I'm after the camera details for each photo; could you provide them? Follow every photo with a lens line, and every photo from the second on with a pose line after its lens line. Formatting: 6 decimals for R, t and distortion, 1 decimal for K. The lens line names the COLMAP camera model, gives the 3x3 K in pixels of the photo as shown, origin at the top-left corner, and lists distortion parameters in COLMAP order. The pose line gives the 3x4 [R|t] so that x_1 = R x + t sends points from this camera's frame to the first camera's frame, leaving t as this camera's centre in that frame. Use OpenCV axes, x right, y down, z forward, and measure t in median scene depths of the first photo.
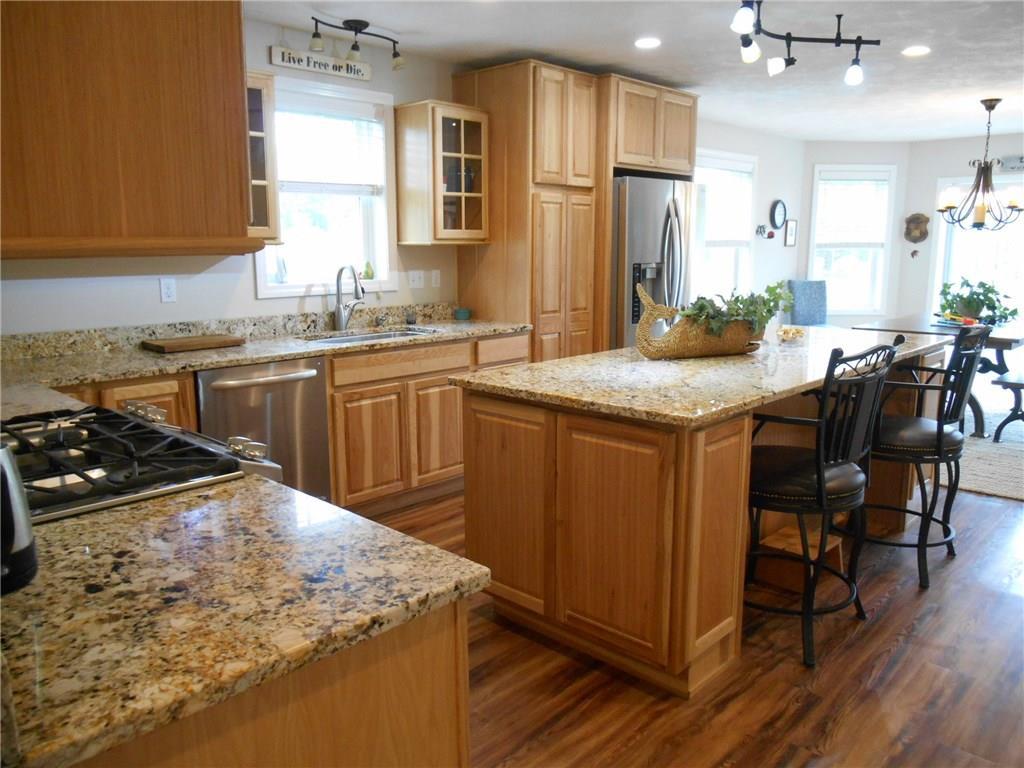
lens RADIAL K [[786.2, 0, 510.6], [0, 786.2, 383.0], [0, 0, 1]] dist [0.002730, 0.002804]
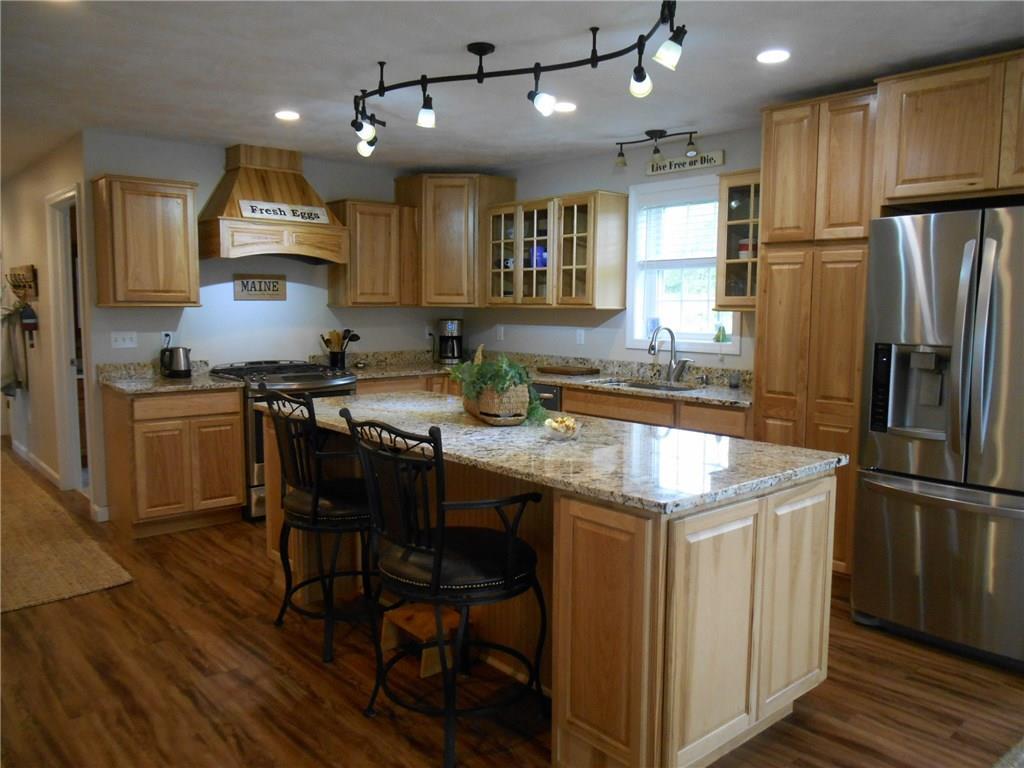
lens RADIAL K [[786.2, 0, 511.0], [0, 786.2, 382.1], [0, 0, 1]] dist [0.002730, 0.002804]
pose [[-0.084801, 0.100221, -0.991345, 1.013336], [-0.183268, 0.976386, 0.114386, -0.162868], [0.979399, 0.191382, -0.064431, 0.871340]]
